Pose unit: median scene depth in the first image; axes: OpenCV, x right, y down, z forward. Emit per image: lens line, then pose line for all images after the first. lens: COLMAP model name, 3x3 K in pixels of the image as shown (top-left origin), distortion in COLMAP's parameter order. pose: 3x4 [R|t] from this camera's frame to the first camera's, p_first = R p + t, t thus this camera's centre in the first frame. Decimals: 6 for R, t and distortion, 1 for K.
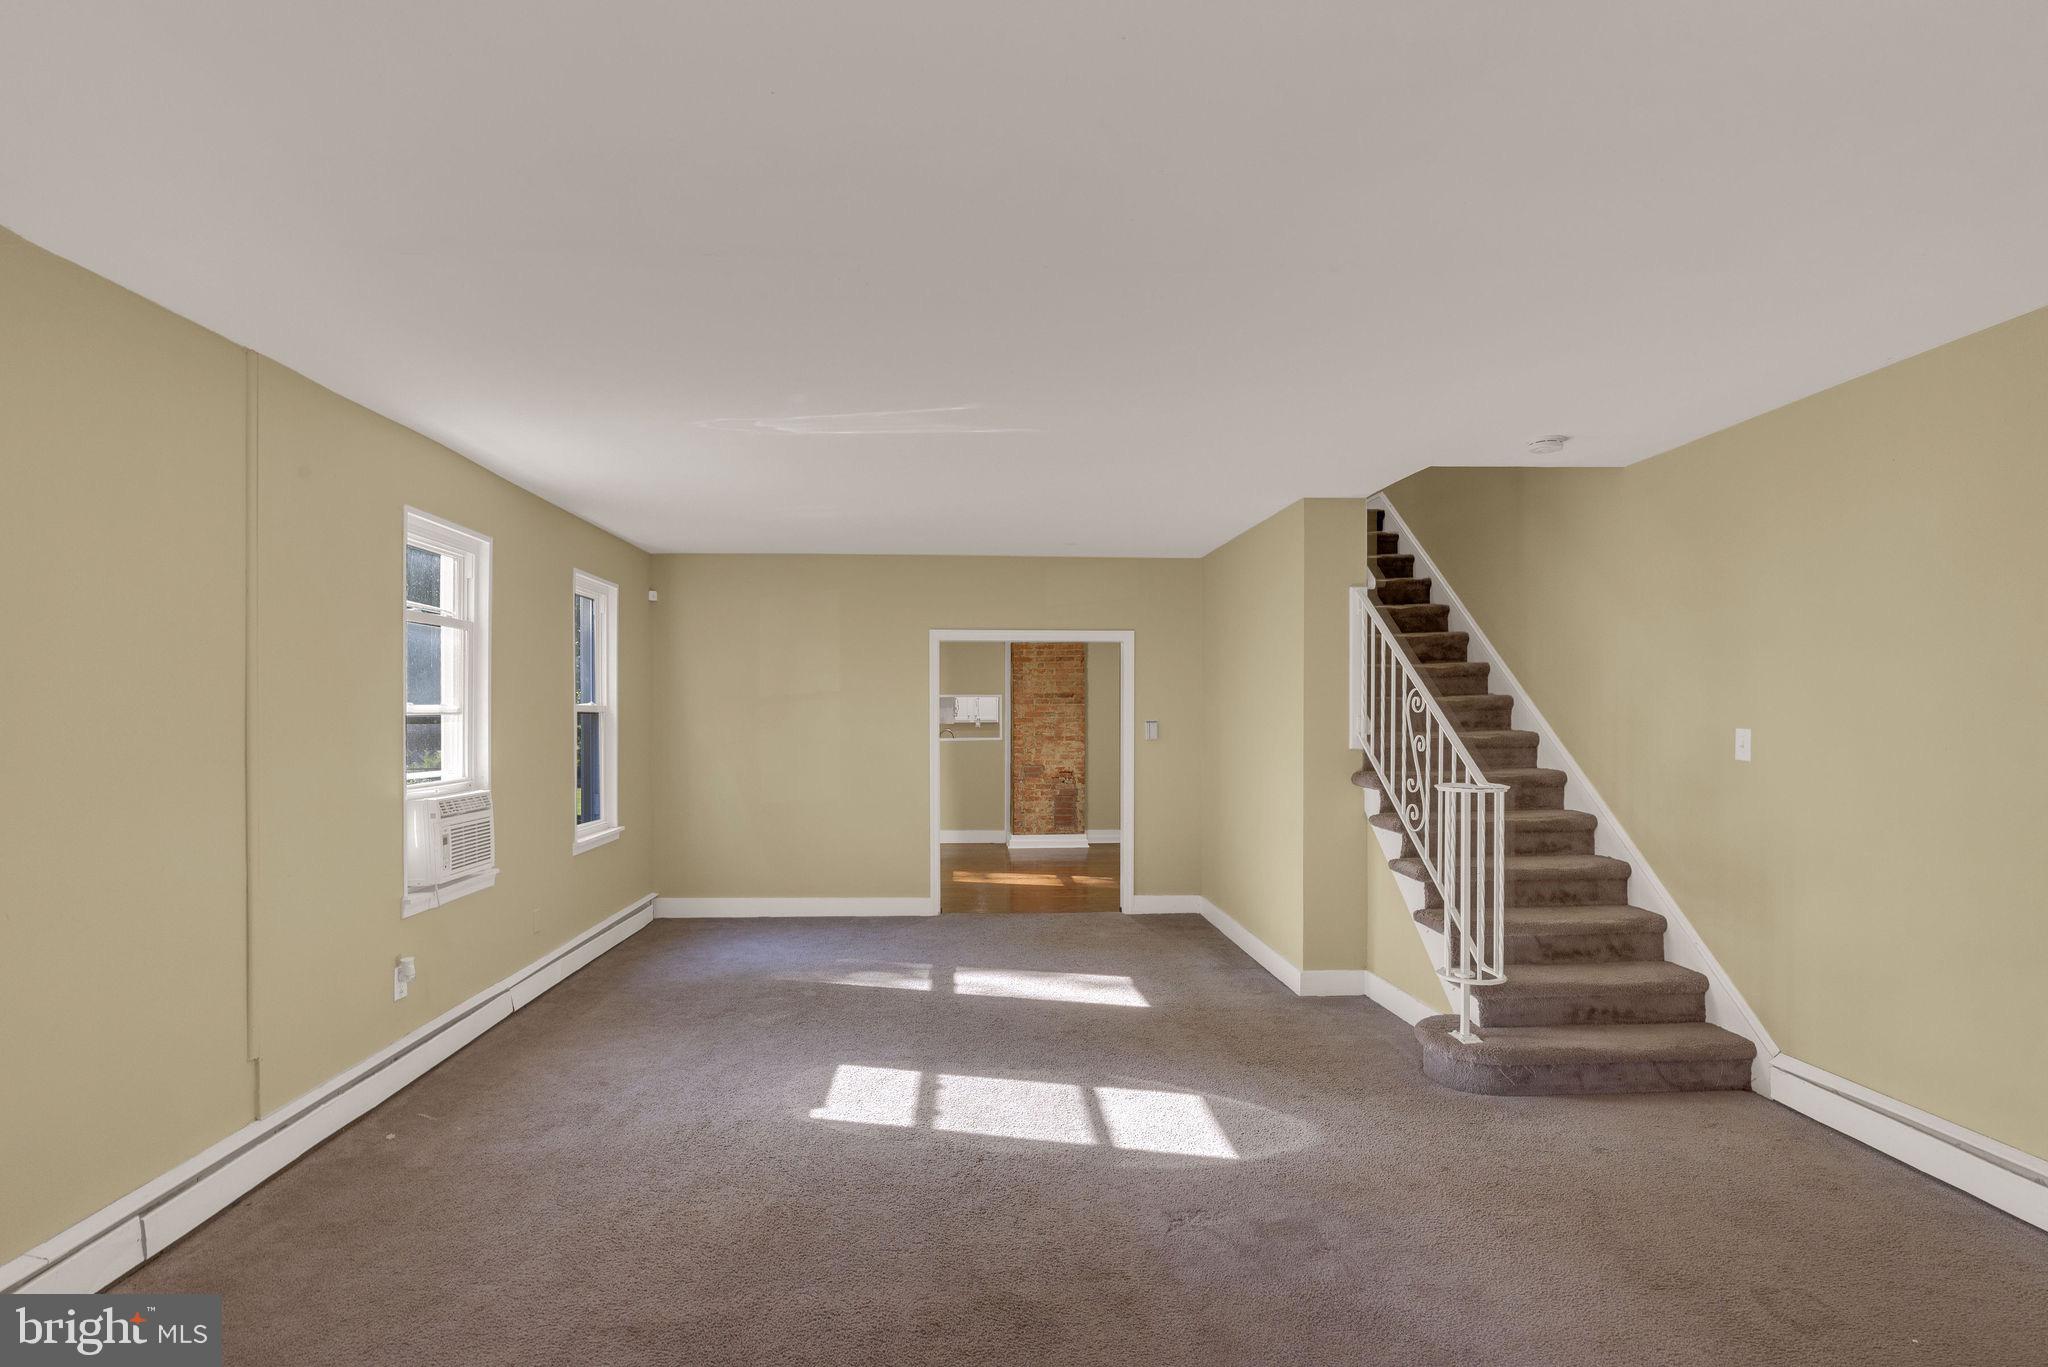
lens RADIAL K [[1155.1, 0, 1024.8], [0, 1155.1, 700.1], [0, 0, 1]] dist [0.001846, -0.001646]
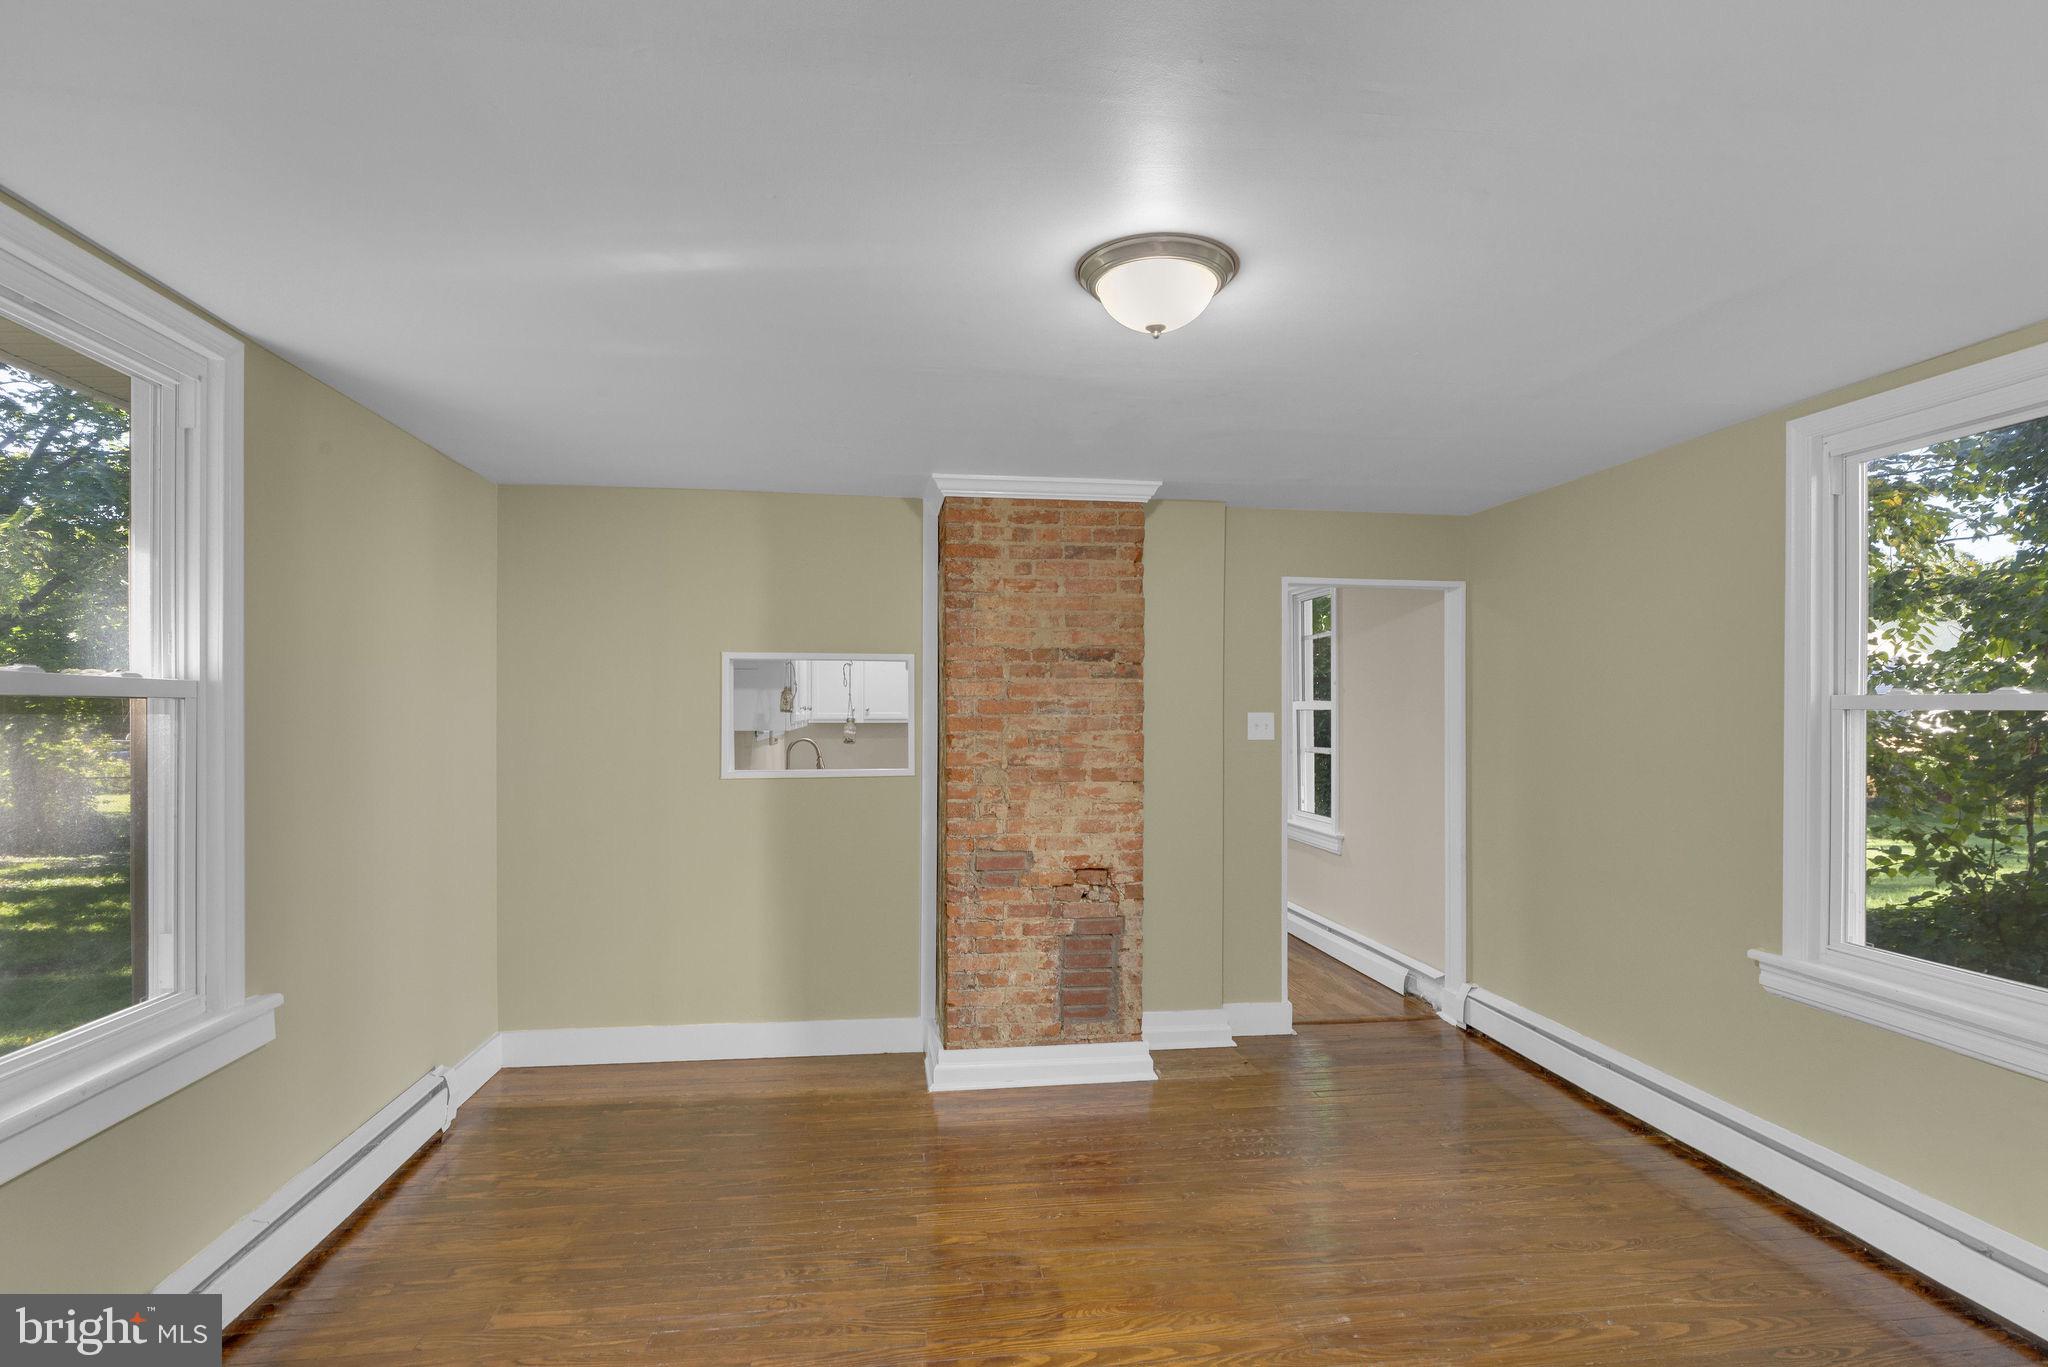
lens RADIAL K [[984.4, 0, 1014.2], [0, 984.4, 691.5], [0, 0, 1]] dist [0.002473, 0.000374]
pose [[0.997709, 0.001992, 0.067628, -0.009090], [-0.003000, 0.999886, 0.014804, 0.002970], [-0.067590, -0.014973, 0.997601, 0.699152]]
